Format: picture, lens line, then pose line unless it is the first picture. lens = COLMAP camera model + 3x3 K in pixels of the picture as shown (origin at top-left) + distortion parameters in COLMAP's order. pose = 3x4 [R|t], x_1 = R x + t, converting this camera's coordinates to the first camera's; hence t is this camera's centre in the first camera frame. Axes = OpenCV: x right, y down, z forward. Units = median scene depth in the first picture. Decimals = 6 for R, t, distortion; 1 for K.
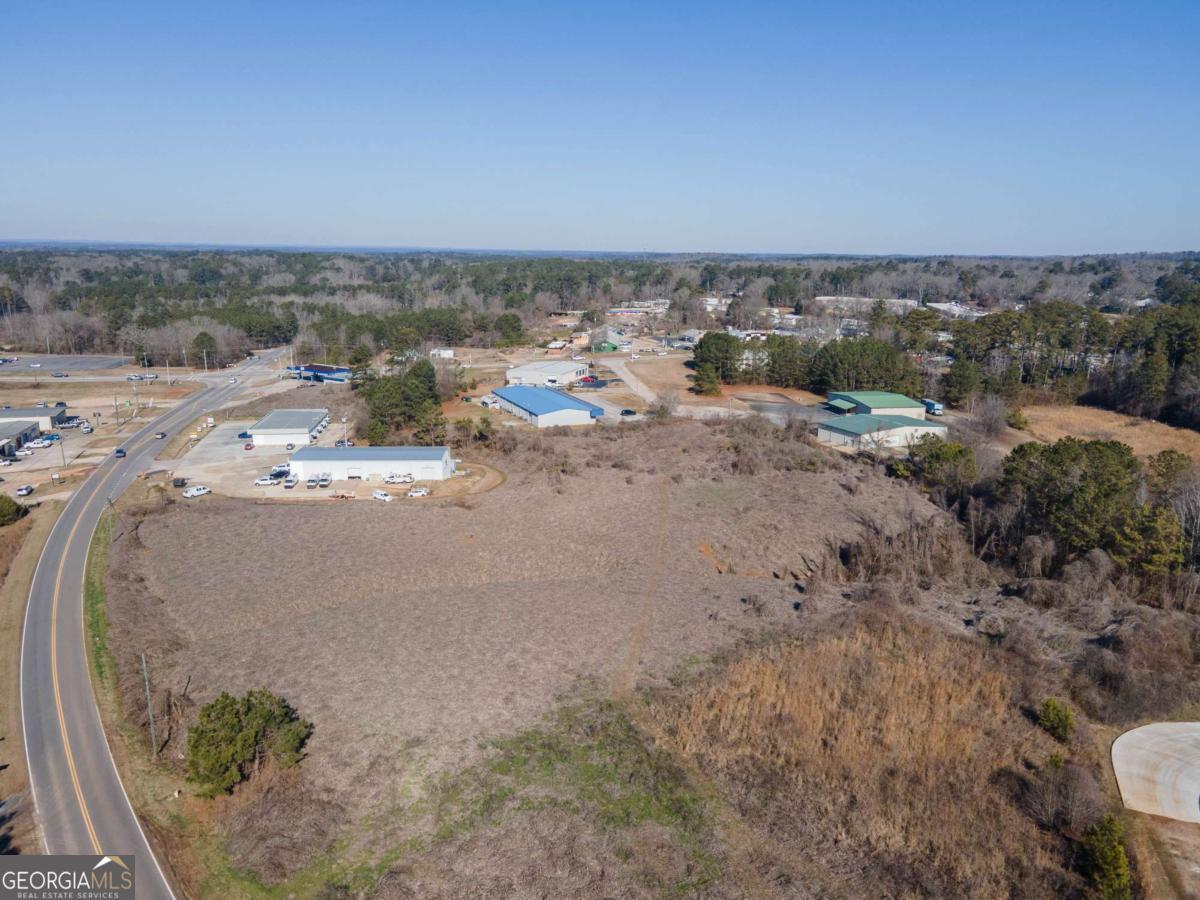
lens RADIAL K [[873.1, 0, 604.0], [0, 873.1, 445.5], [0, 0, 1]] dist [0.019173, 0.042167]
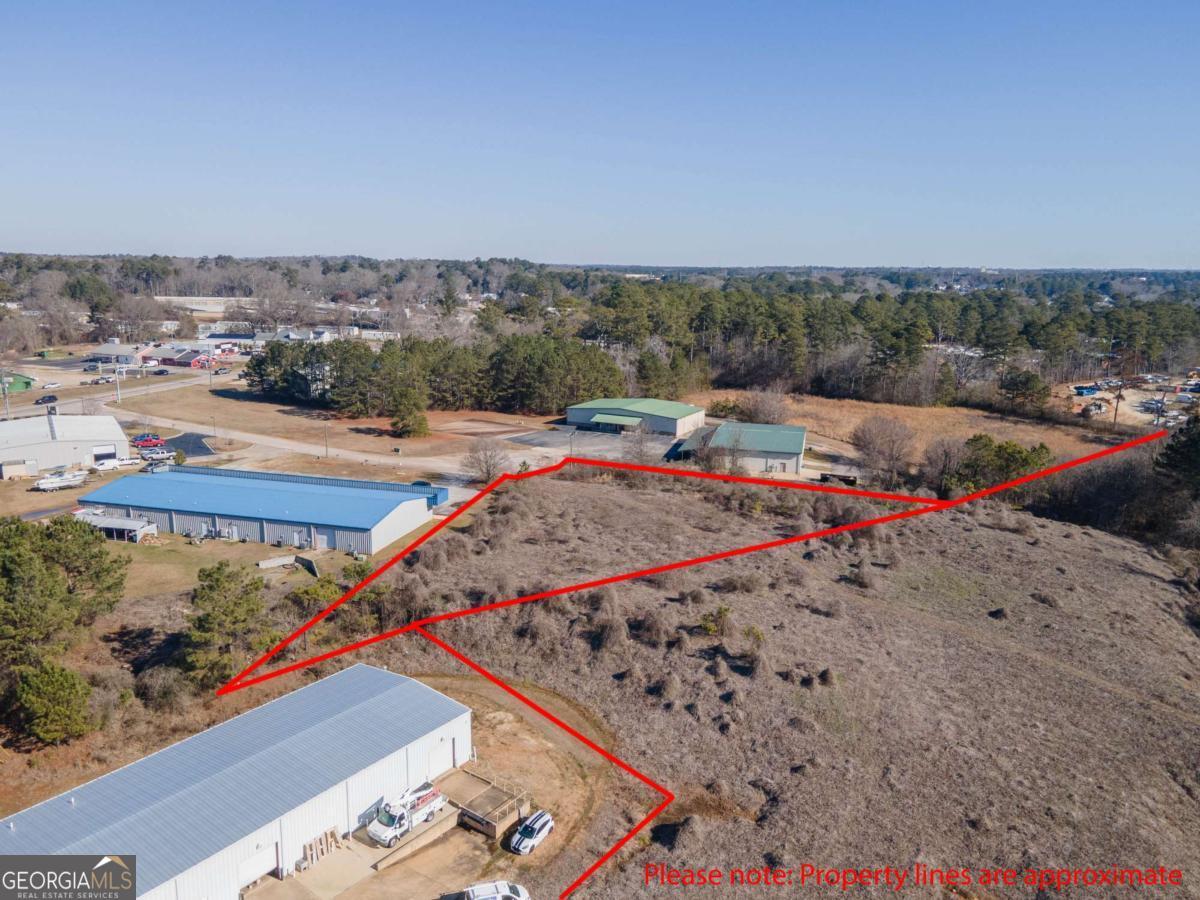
lens RADIAL K [[873.1, 0, 604.0], [0, 873.1, 445.5], [0, 0, 1]] dist [0.019173, 0.042167]
pose [[0.625184, -0.155589, 0.764812, -0.311166], [0.159004, 0.984768, 0.070360, -0.081655], [-0.764109, 0.077621, 0.640400, 0.533117]]
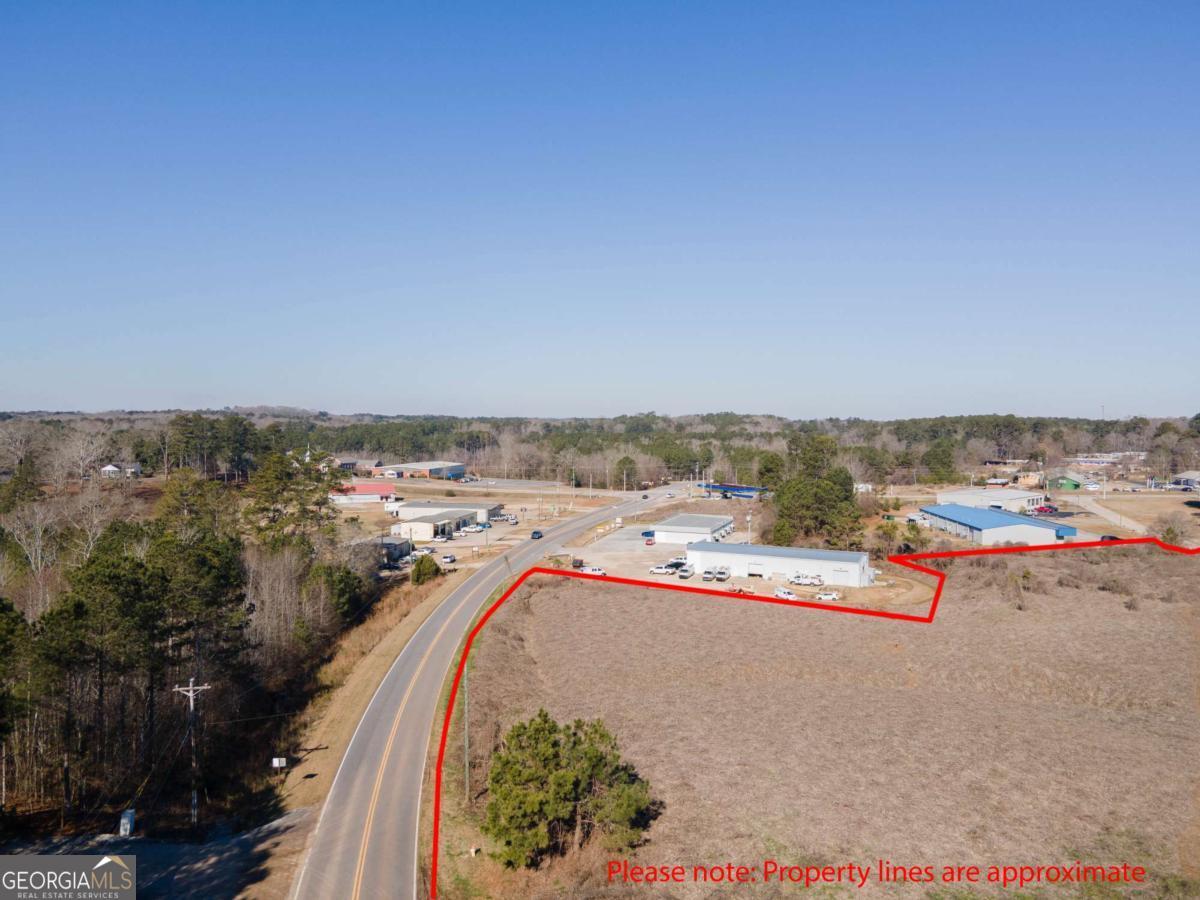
lens RADIAL K [[873.1, 0, 604.0], [0, 873.1, 445.5], [0, 0, 1]] dist [0.019173, 0.042167]
pose [[0.894557, 0.011343, -0.446810, -0.024194], [-0.097433, 0.980585, -0.170176, 0.054522], [0.436205, 0.195766, 0.878294, 0.108495]]
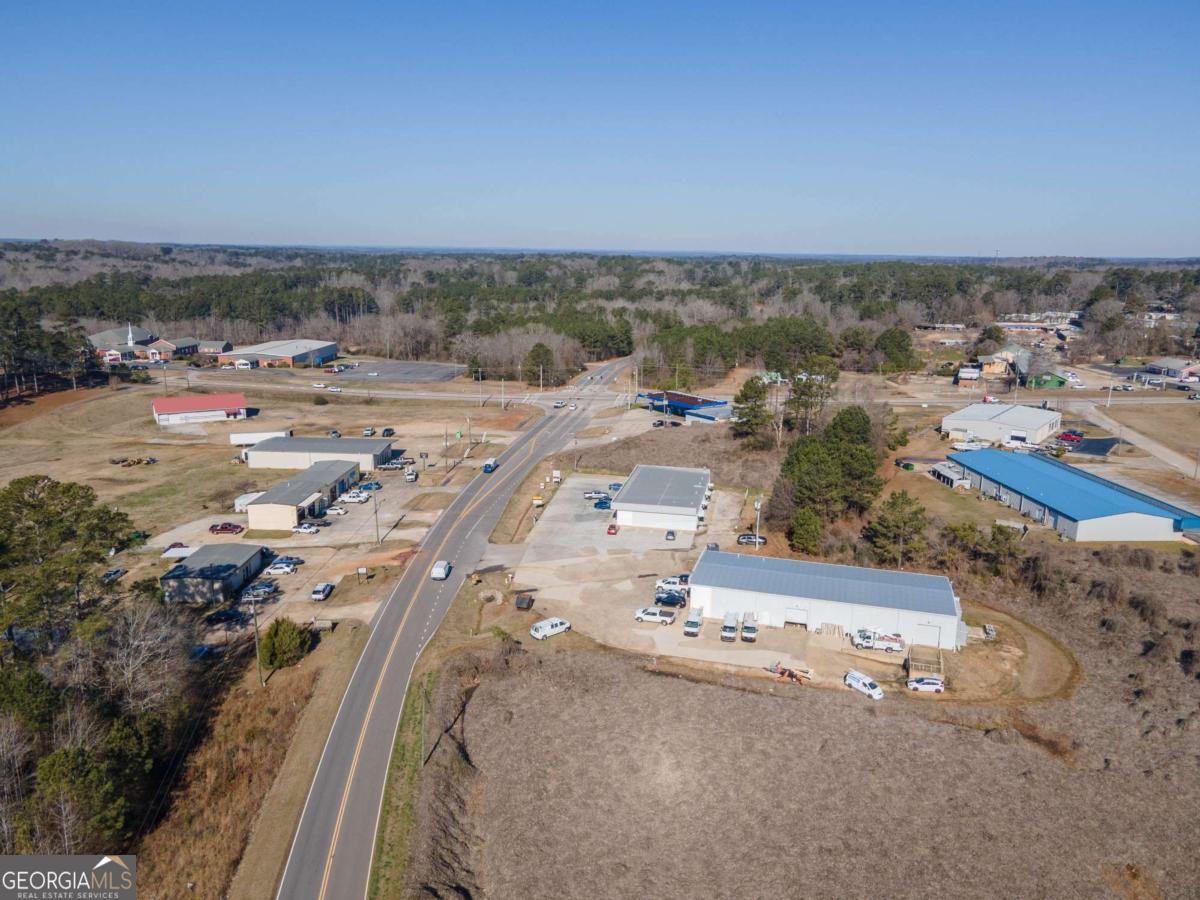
lens RADIAL K [[873.1, 0, 604.0], [0, 873.1, 445.5], [0, 0, 1]] dist [0.019173, 0.042167]
pose [[0.946299, 0.073378, -0.314855, -0.172804], [-0.074864, 0.997166, 0.007389, -0.057922], [0.314505, 0.016579, 0.949111, 0.302211]]
